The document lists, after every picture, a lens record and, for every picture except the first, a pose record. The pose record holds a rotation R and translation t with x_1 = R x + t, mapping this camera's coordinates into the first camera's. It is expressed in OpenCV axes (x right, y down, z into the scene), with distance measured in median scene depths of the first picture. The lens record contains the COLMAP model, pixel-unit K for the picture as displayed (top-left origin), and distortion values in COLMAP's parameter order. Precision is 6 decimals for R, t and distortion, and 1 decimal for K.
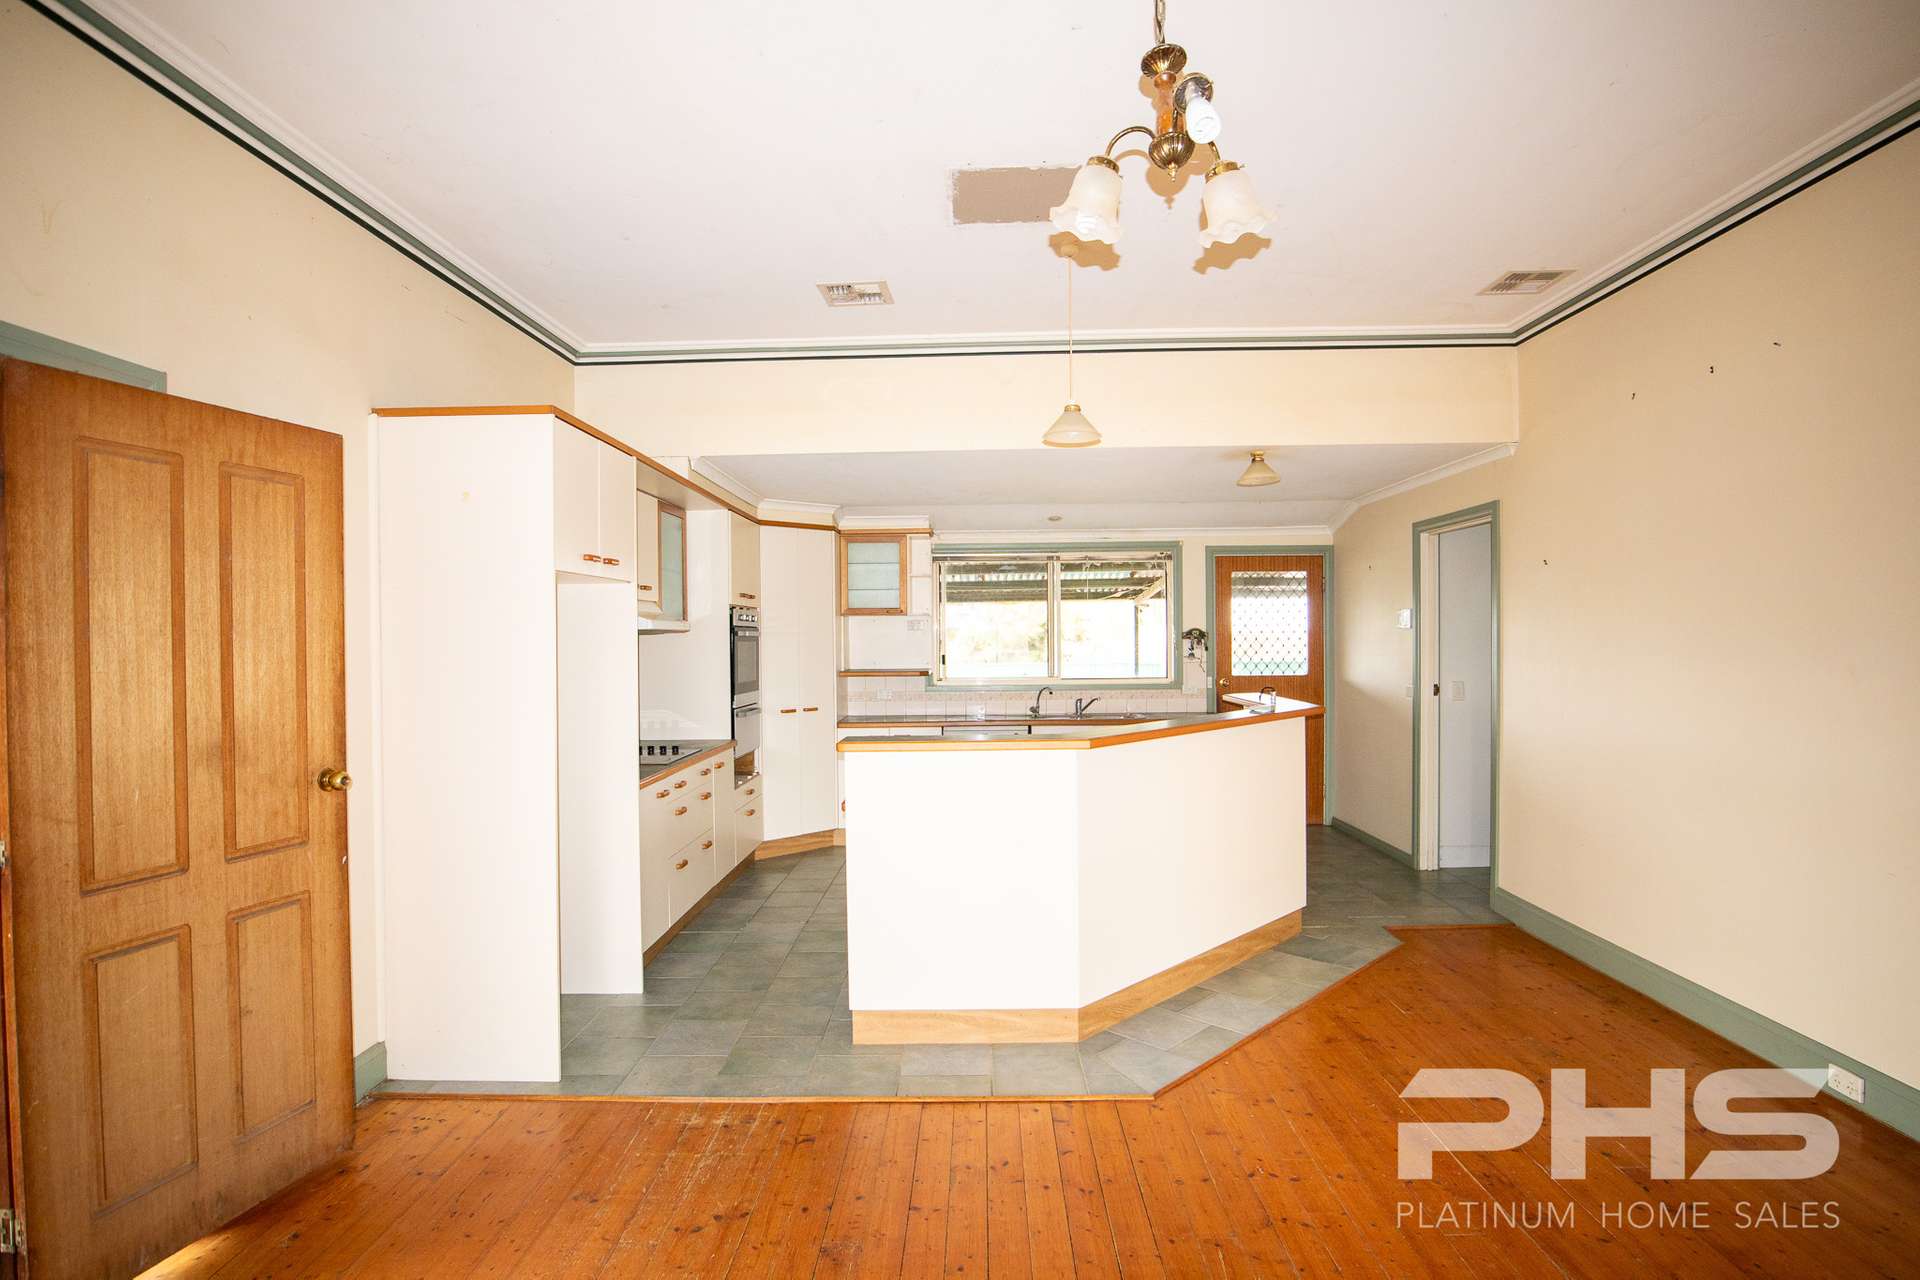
lens RADIAL K [[966.3, 0, 948.6], [0, 966.3, 644.9], [0, 0, 1]] dist [-0.038558, 0.010363]
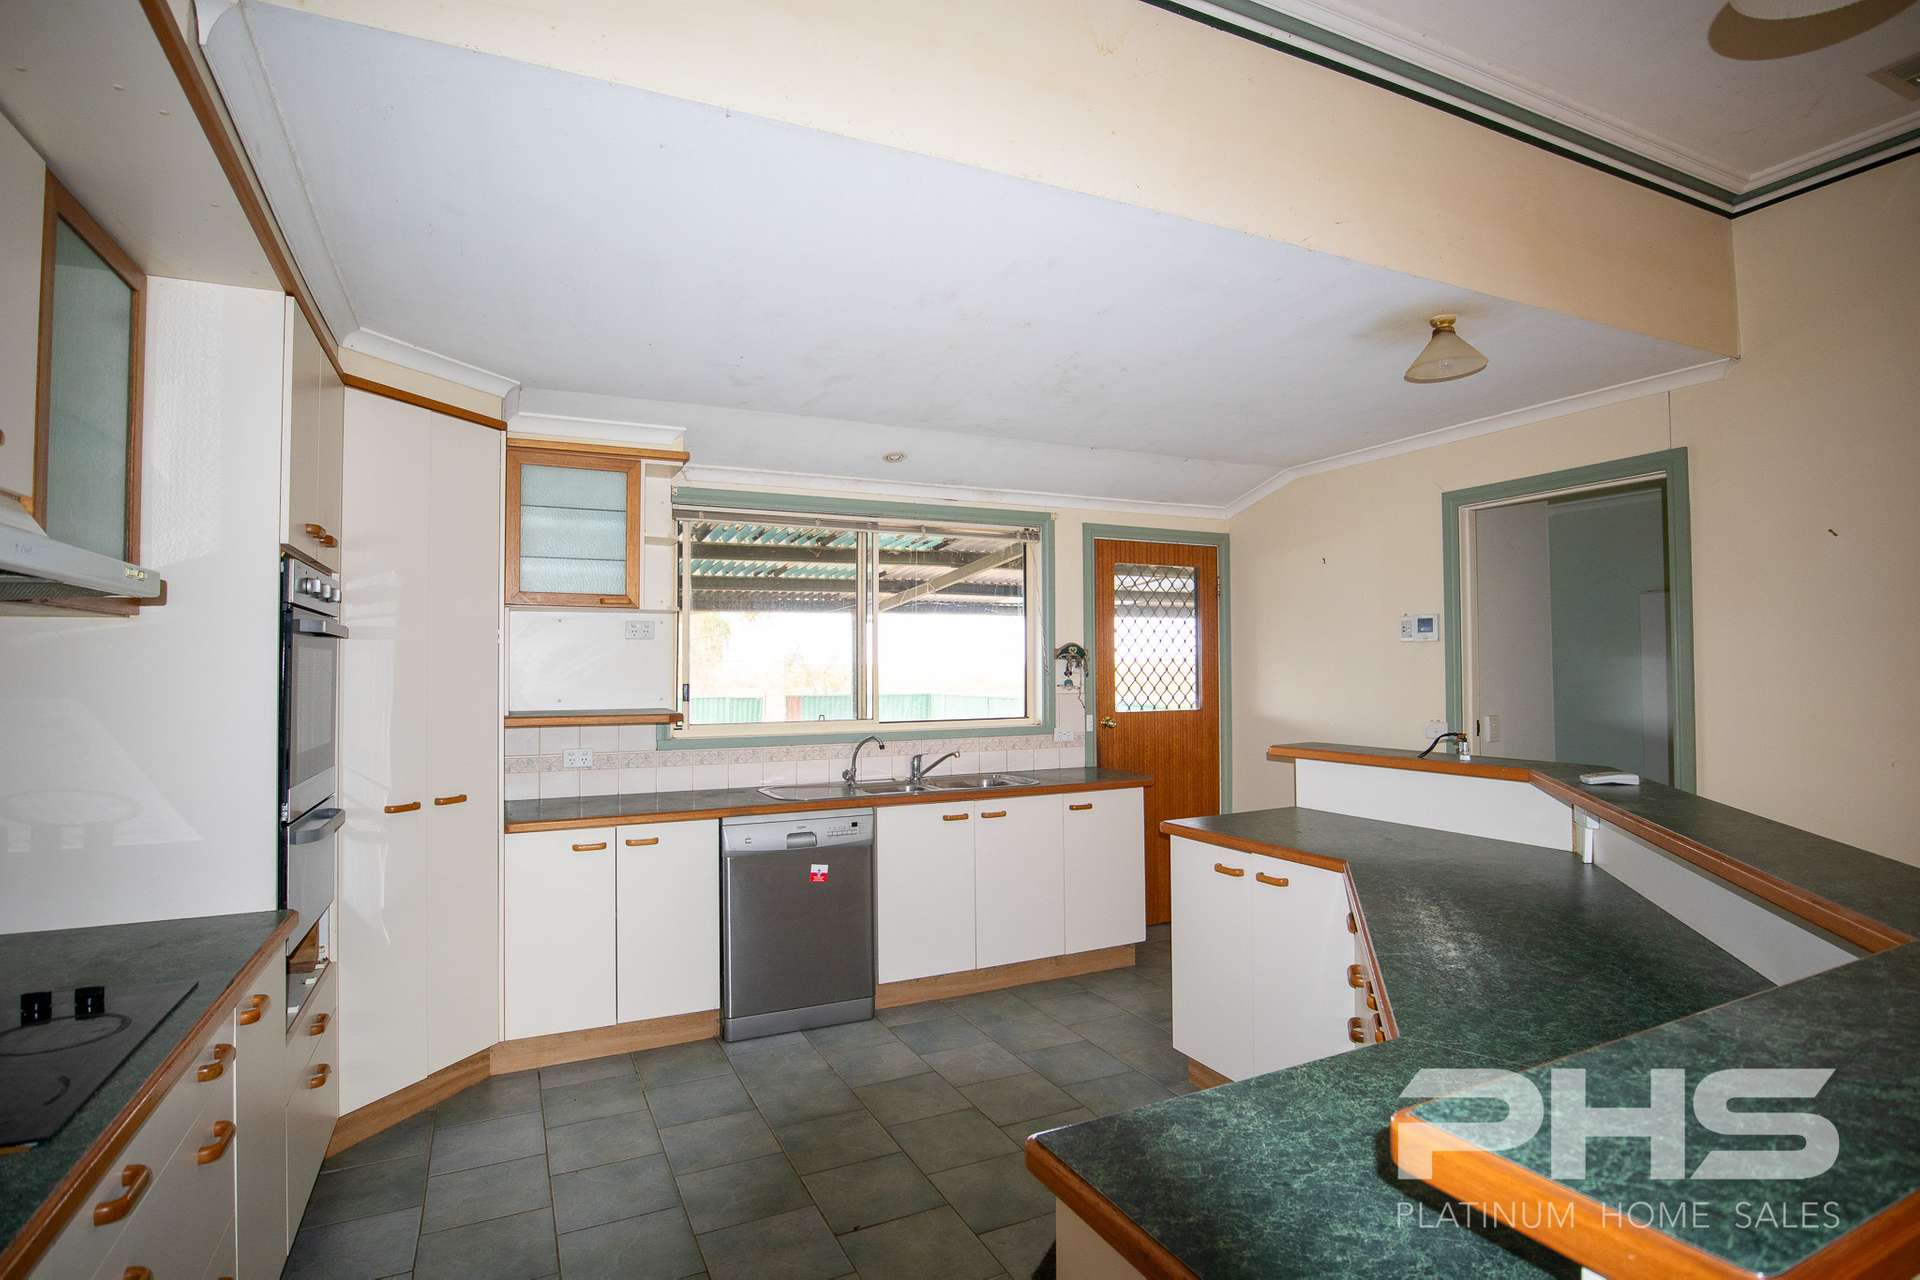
lens RADIAL K [[966.3, 0, 951.3], [0, 966.3, 640.4], [0, 0, 1]] dist [-0.038558, 0.010363]
pose [[0.888184, 0.017333, 0.459161, -0.130363], [0.000223, 0.999272, -0.038152, 0.006735], [-0.459488, 0.033988, 0.887534, 0.439993]]
